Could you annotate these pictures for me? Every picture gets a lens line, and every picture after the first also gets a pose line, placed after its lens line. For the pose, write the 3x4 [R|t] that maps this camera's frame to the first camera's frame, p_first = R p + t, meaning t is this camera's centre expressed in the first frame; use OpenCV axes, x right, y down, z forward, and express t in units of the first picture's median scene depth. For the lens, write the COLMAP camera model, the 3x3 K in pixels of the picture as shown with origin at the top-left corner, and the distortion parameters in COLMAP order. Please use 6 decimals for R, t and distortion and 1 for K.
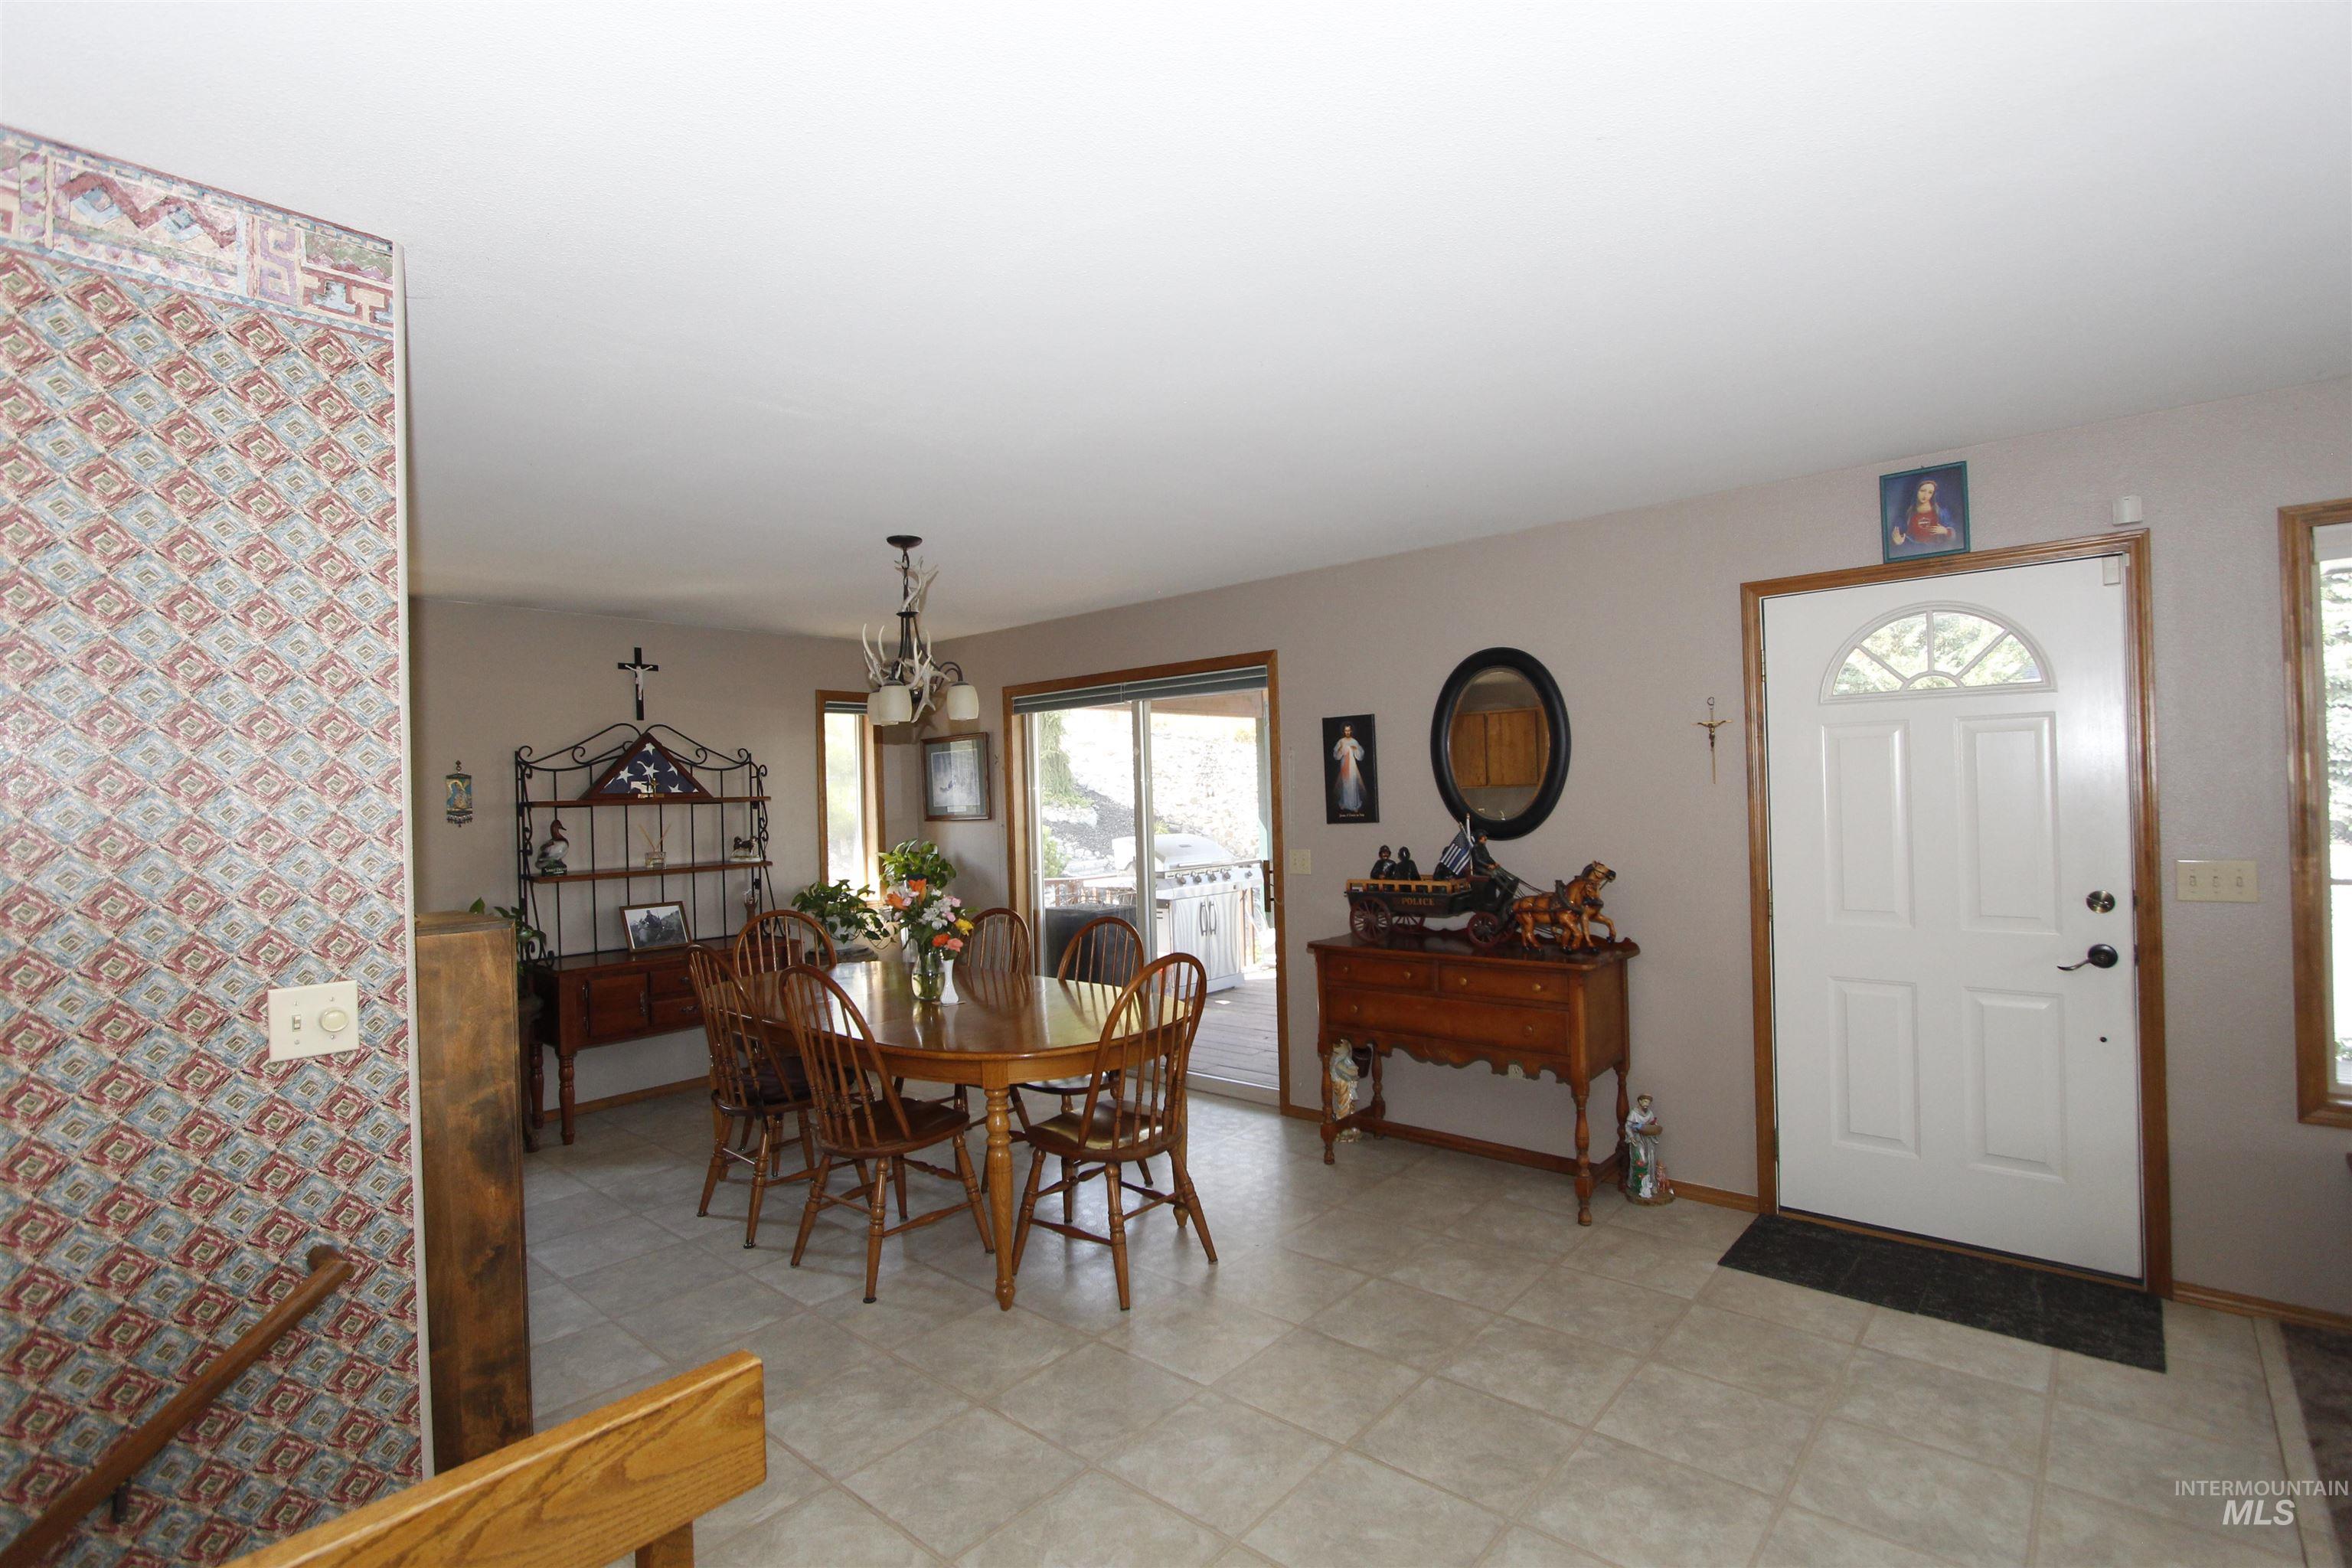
lens RADIAL K [[1070.7, 0, 1176.0], [0, 1070.7, 784.0], [0, 0, 1]] dist [-0.000261, 0.000259]
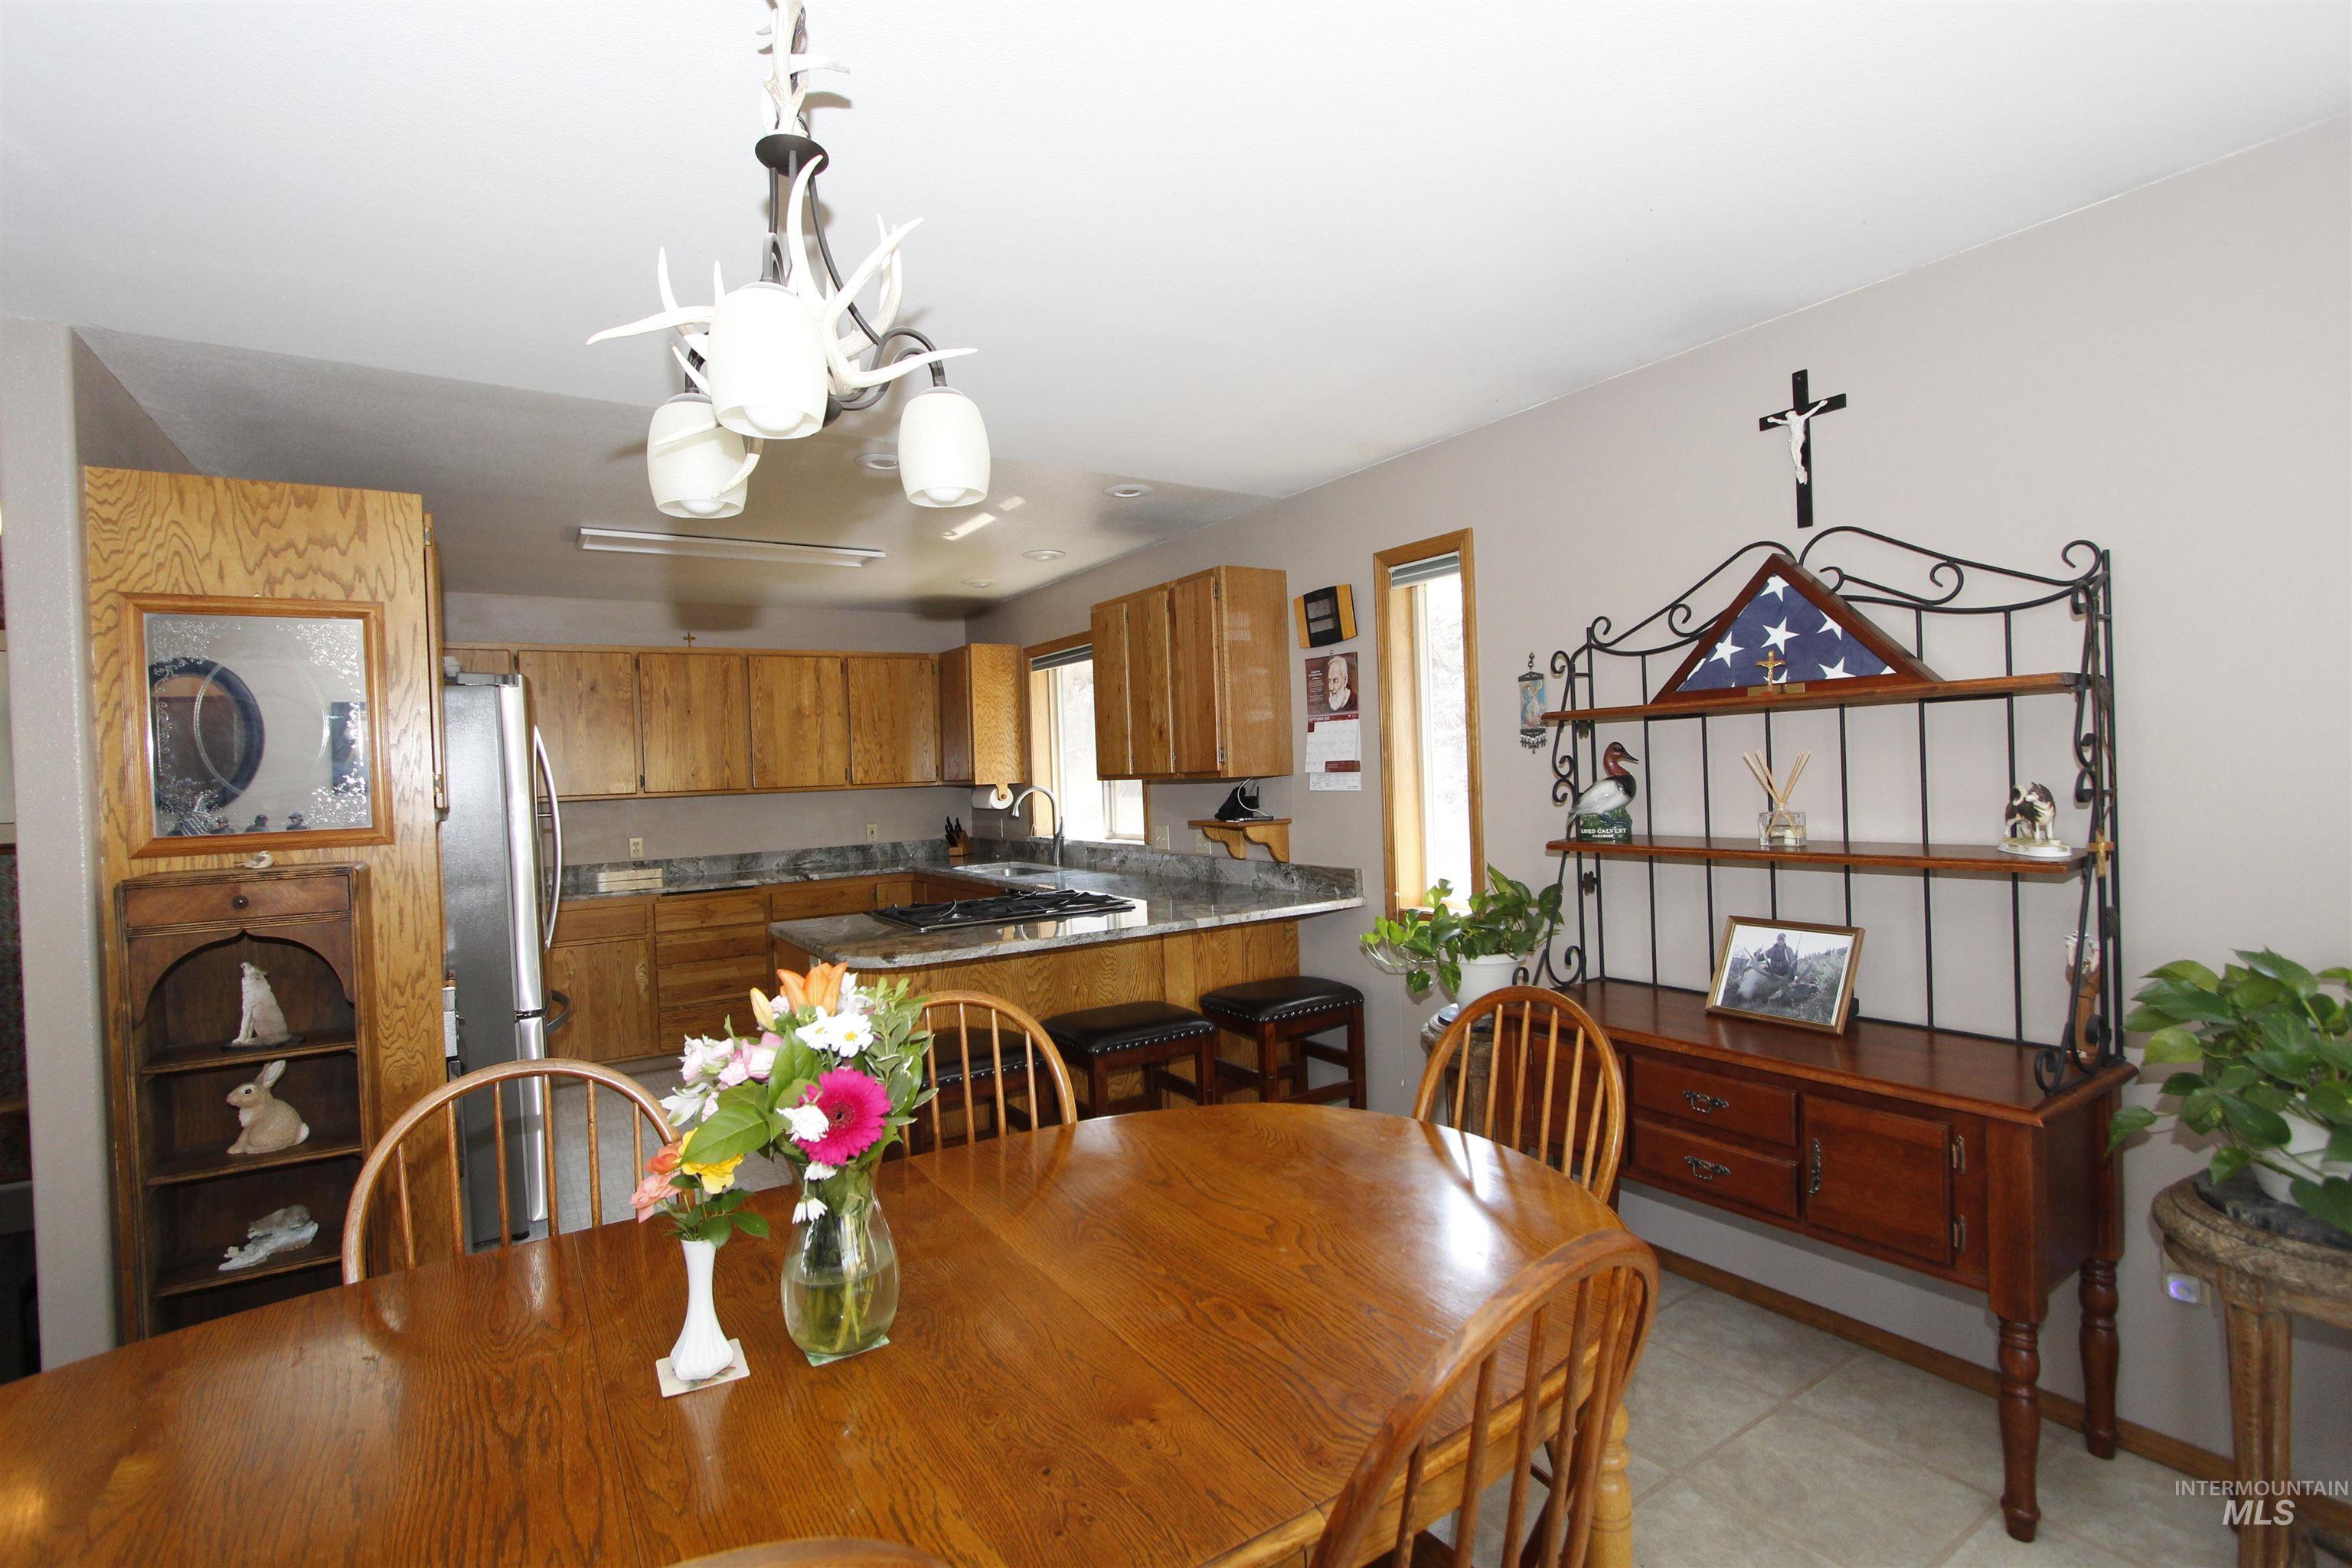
lens RADIAL K [[1070.7, 0, 1176.0], [0, 1070.7, 784.0], [0, 0, 1]] dist [-0.000261, 0.000259]
pose [[-0.262108, 0.044448, -0.964014, 0.026243], [0.046228, 0.998370, 0.033463, 0.024192], [0.963931, -0.035794, -0.263736, 0.870032]]
